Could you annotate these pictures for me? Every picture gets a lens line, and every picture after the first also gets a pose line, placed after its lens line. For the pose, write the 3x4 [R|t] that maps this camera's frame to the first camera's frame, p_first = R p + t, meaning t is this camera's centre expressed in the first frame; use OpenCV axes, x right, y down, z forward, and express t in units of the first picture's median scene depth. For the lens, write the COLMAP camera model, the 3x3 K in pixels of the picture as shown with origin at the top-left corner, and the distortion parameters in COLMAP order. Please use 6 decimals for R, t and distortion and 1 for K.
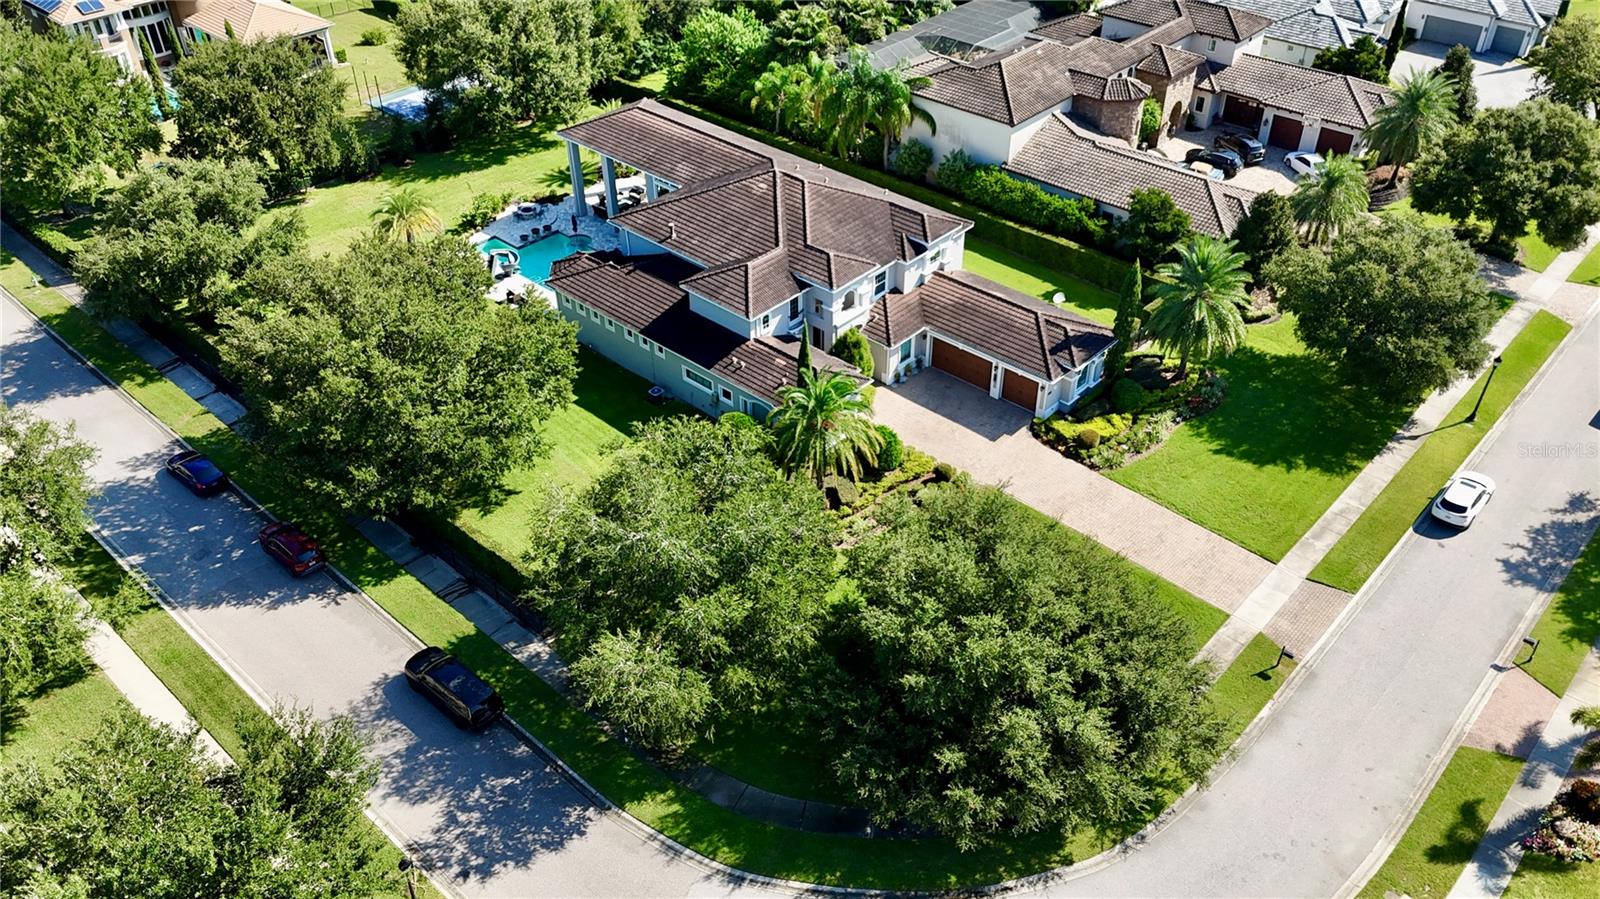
lens RADIAL K [[1242.4, 0, 800.0], [0, 1242.4, 449.5], [0, 0, 1]] dist [0.108759, -0.142664]
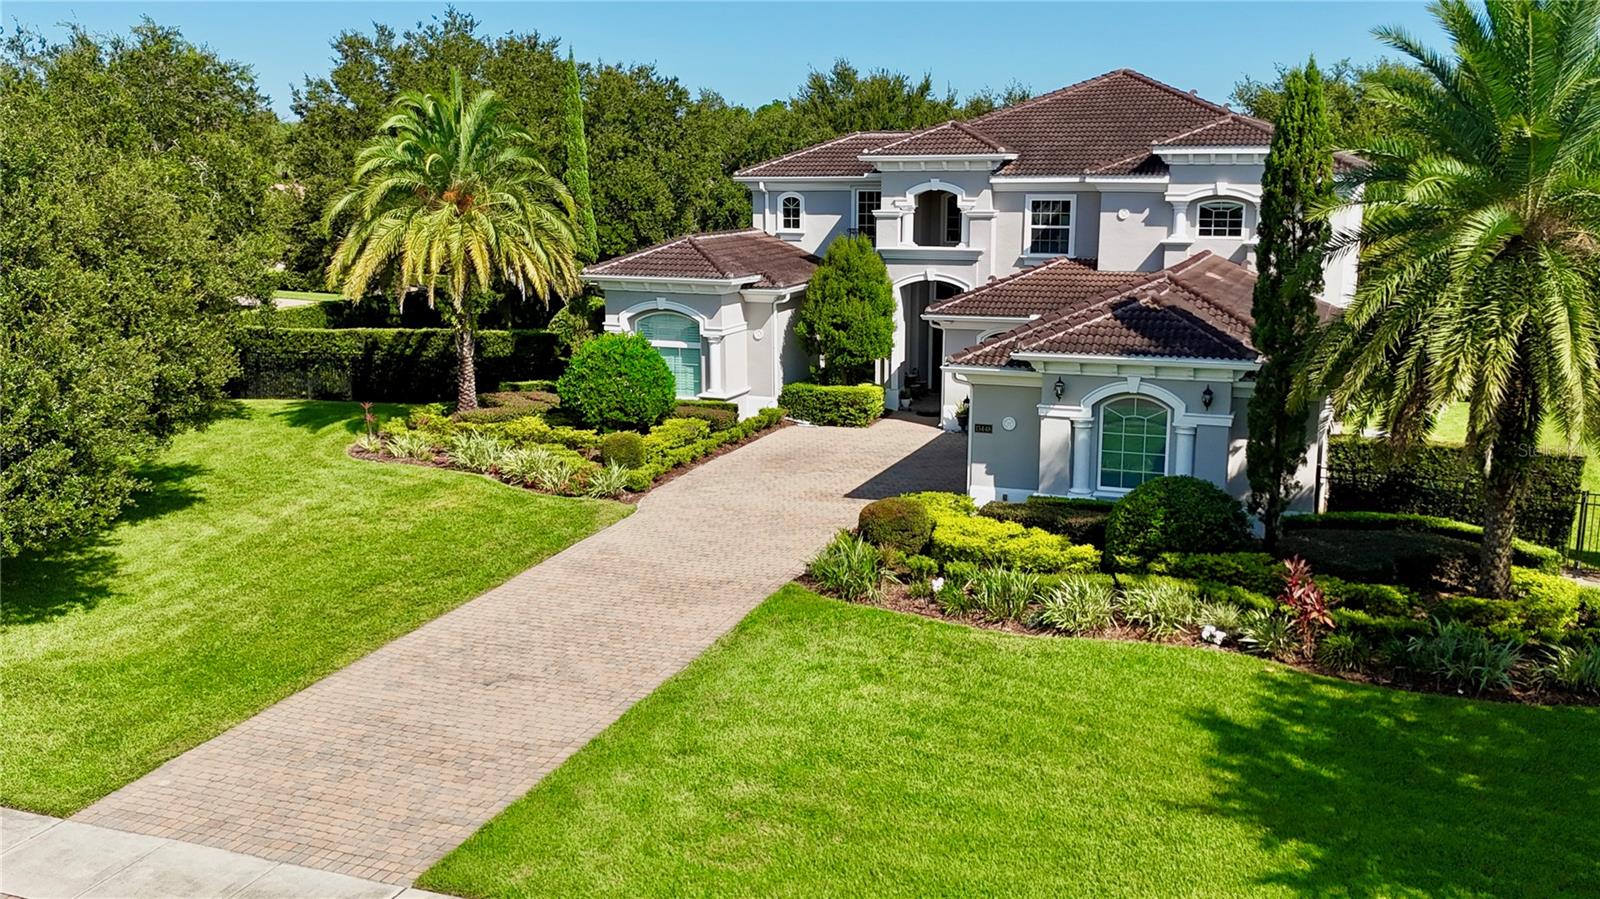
lens RADIAL K [[1429.4, 0, 800.0], [0, 1429.4, 449.5], [0, 0, 1]] dist [0.155760, -0.280302]
pose [[0.352601, 0.181517, -0.918000, 0.479577], [-0.563779, 0.824186, -0.053579, 0.008003], [0.746877, 0.536441, 0.392944, 0.723870]]
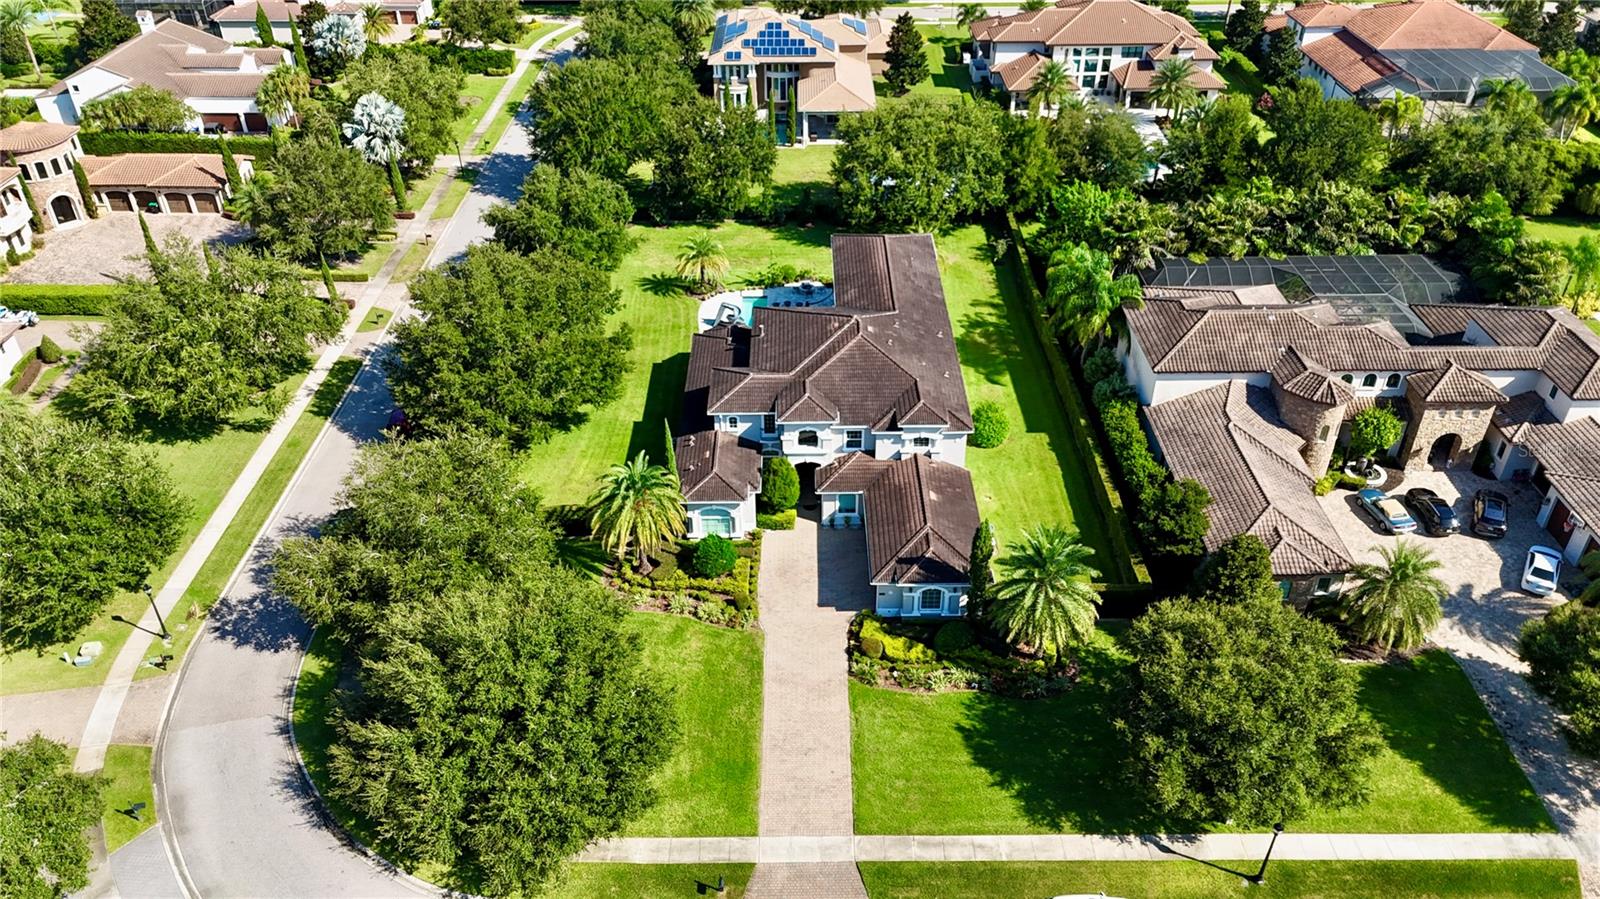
lens RADIAL K [[1184.1, 0, 800.0], [0, 1184.1, 449.5], [0, 0, 1]] dist [0.099759, -0.150303]
pose [[0.676223, 0.417293, -0.607115, 0.624799], [-0.442867, 0.888835, 0.117650, -0.211868], [0.588720, 0.189313, 0.785856, 0.142188]]
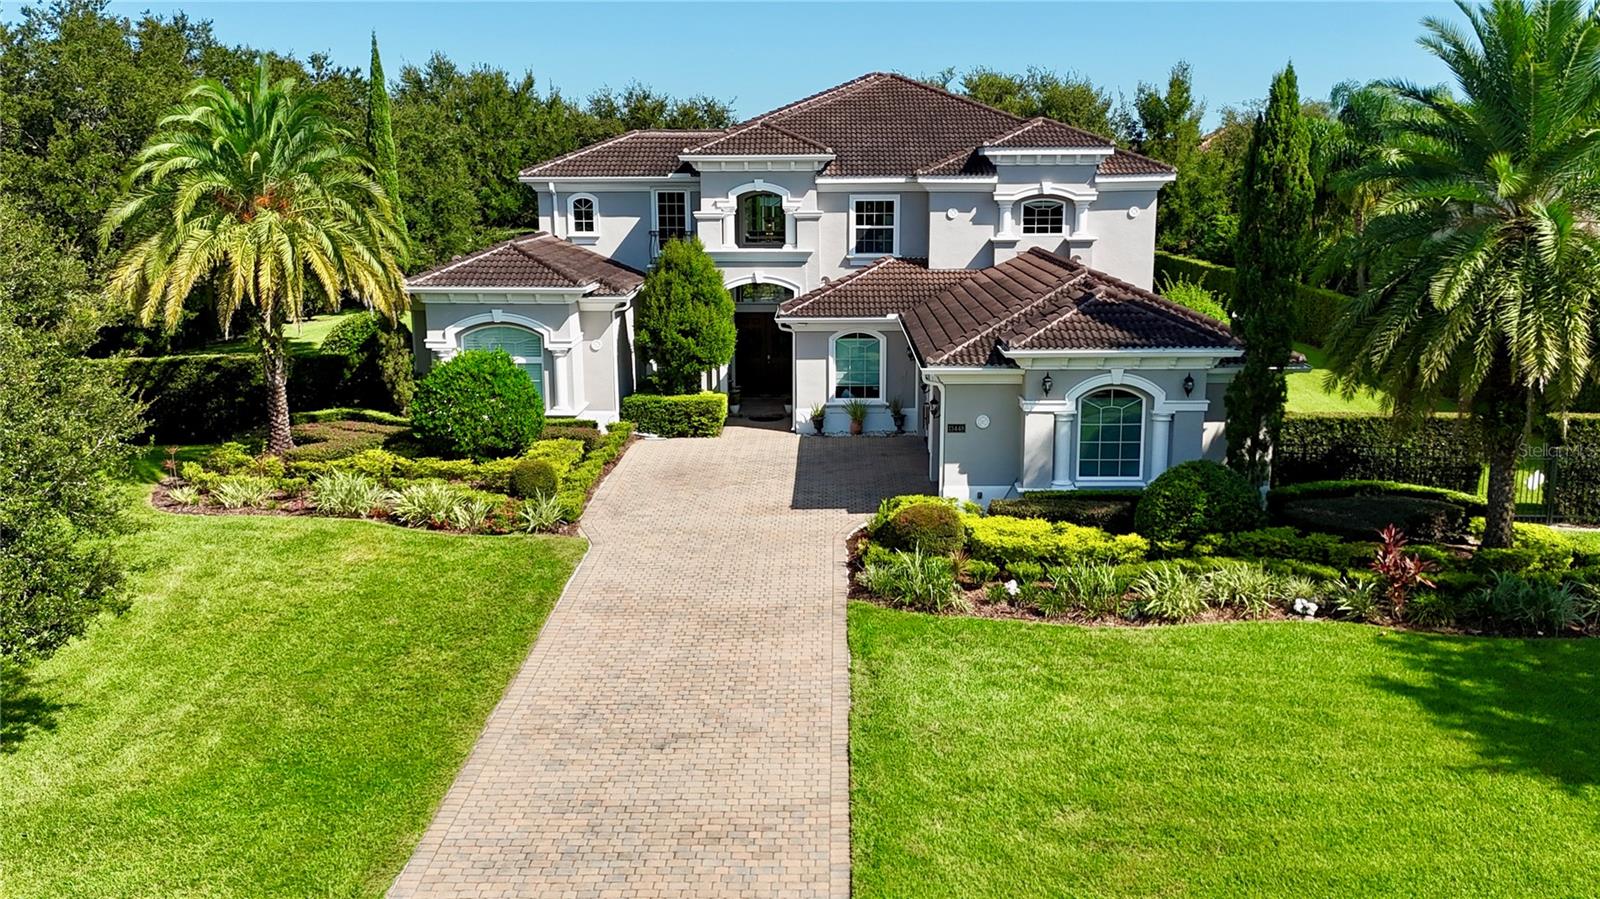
lens RADIAL K [[1429.4, 0, 800.0], [0, 1429.4, 449.5], [0, 0, 1]] dist [0.155760, -0.280302]
pose [[0.657776, 0.144710, -0.739182, 0.408323], [-0.451689, 0.861115, -0.233364, 0.062687], [0.602750, 0.487382, 0.631784, 0.651121]]
